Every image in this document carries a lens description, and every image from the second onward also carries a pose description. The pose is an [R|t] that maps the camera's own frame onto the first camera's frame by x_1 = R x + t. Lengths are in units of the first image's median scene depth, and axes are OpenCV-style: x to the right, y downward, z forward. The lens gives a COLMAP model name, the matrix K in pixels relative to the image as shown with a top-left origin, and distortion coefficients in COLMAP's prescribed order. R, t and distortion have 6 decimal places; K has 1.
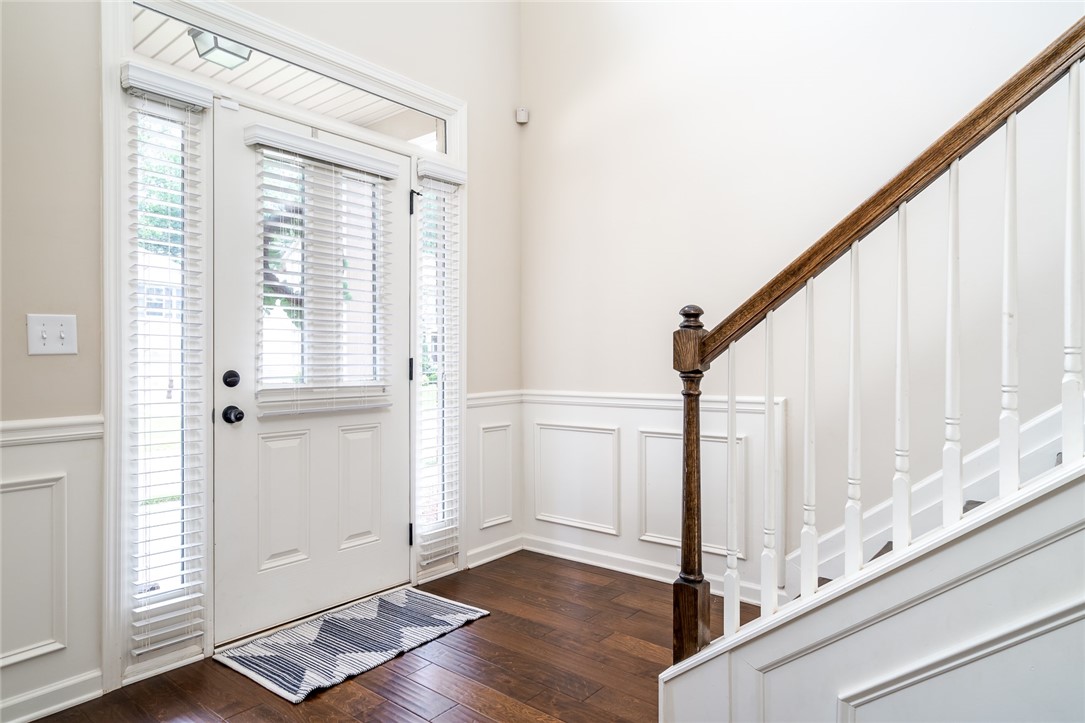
lens RADIAL K [[647.8, 0, 541.5], [0, 647.8, 361.4], [0, 0, 1]] dist [-0.001043, -0.000064]
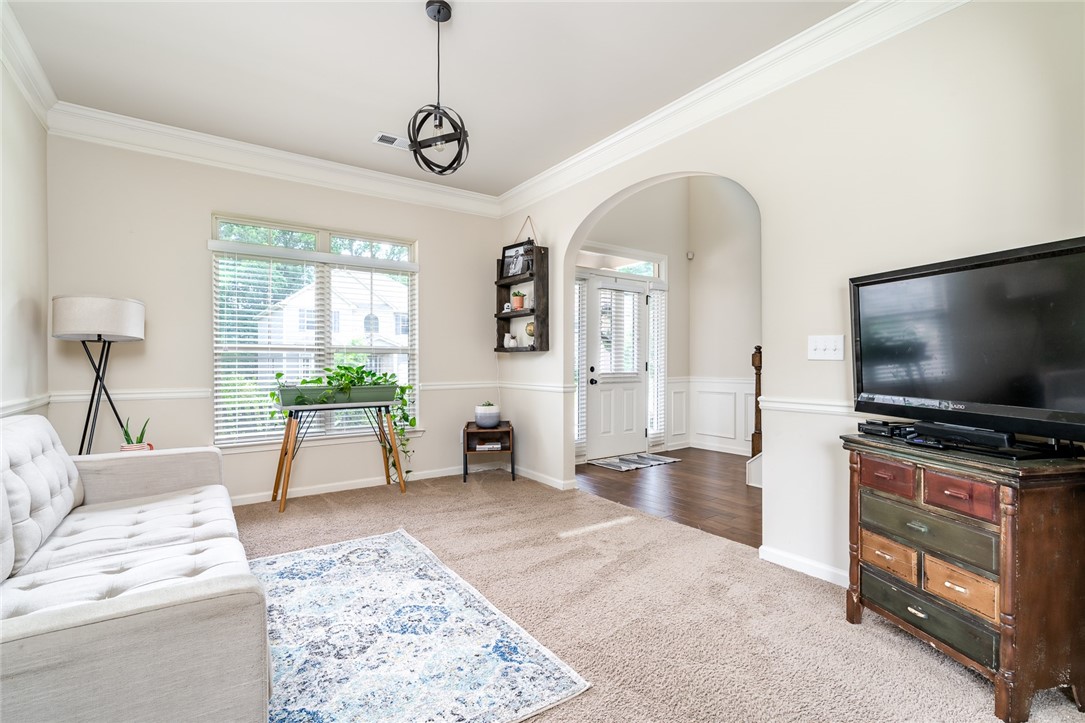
lens RADIAL K [[492.9, 0, 539.4], [0, 492.9, 361.5], [0, 0, 1]] dist [-0.000946, 0.000737]
pose [[0.962110, -0.002401, -0.272651, -0.088353], [0.000684, 0.999979, -0.006393, 0.004539], [0.272661, 0.005964, 0.962092, -1.044379]]
